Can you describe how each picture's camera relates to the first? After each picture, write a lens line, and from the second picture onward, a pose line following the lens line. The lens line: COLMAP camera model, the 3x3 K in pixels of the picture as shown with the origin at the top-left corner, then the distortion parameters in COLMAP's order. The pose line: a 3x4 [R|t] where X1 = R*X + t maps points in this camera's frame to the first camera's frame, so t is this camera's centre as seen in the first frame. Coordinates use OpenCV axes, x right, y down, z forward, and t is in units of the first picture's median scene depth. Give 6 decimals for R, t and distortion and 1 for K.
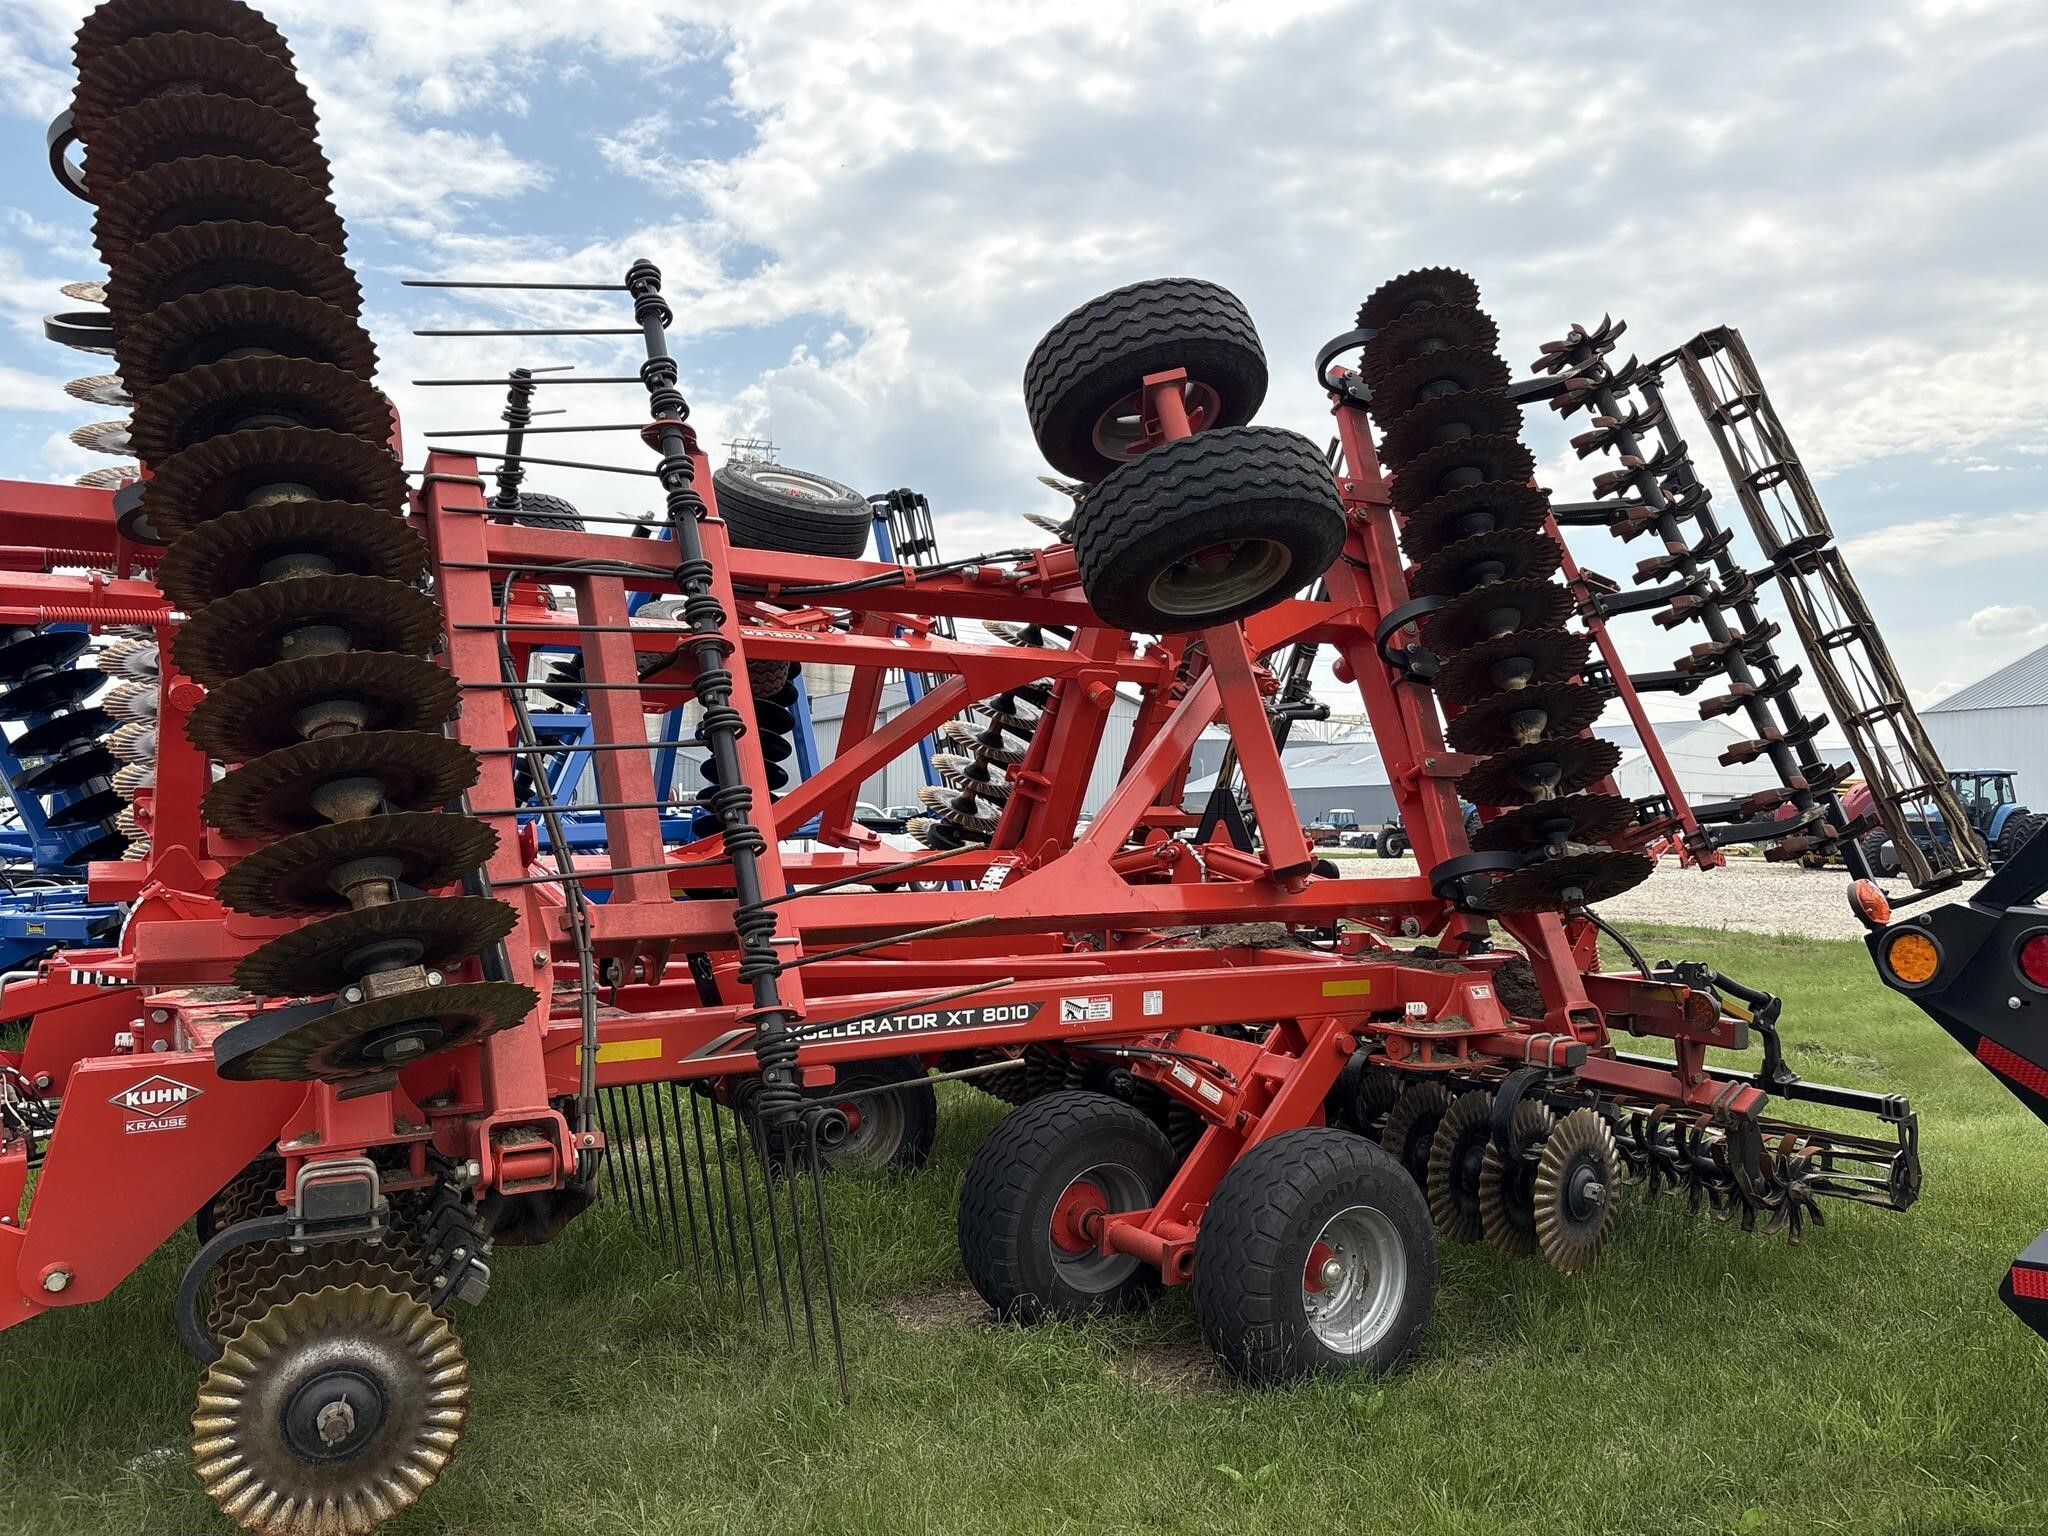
lens RADIAL K [[1566.9, 0, 1025.2], [0, 1566.9, 757.3], [0, 0, 1]] dist [0.067643, -0.068540]
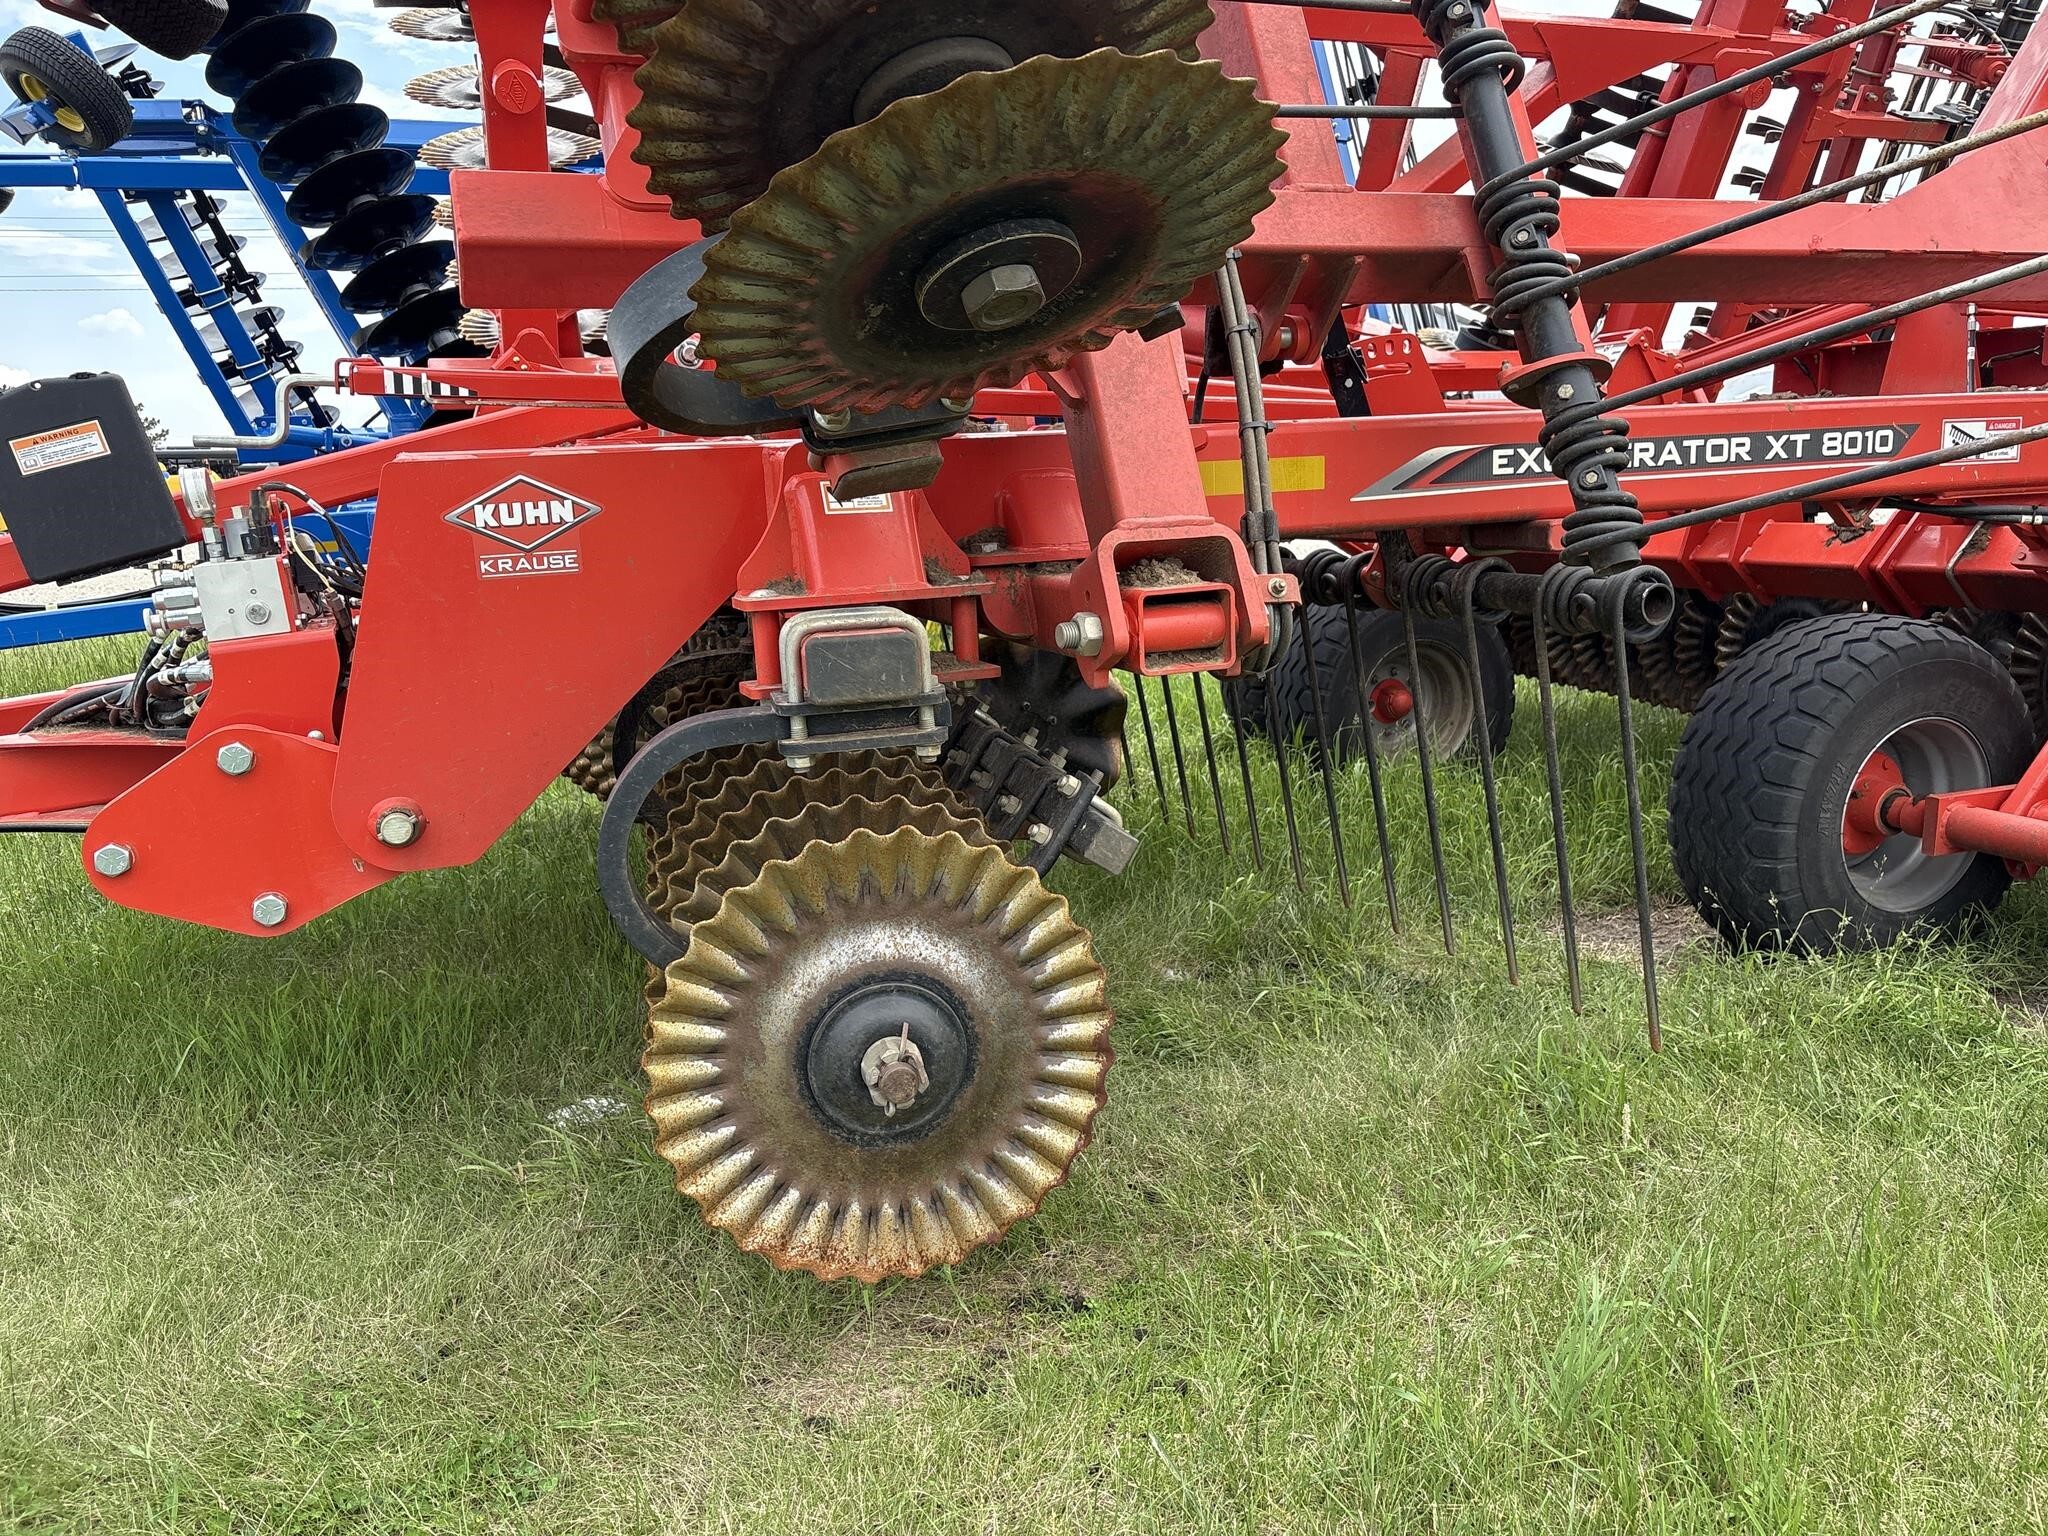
lens RADIAL K [[1579.7, 0, 1060.1], [0, 1579.7, 714.2], [0, 0, 1]] dist [0.078276, -0.145984]
pose [[0.982874, -0.015476, -0.183627, -0.261182], [0.047707, 0.983865, 0.172434, 0.196672], [0.177996, -0.178241, 0.967754, 0.483094]]
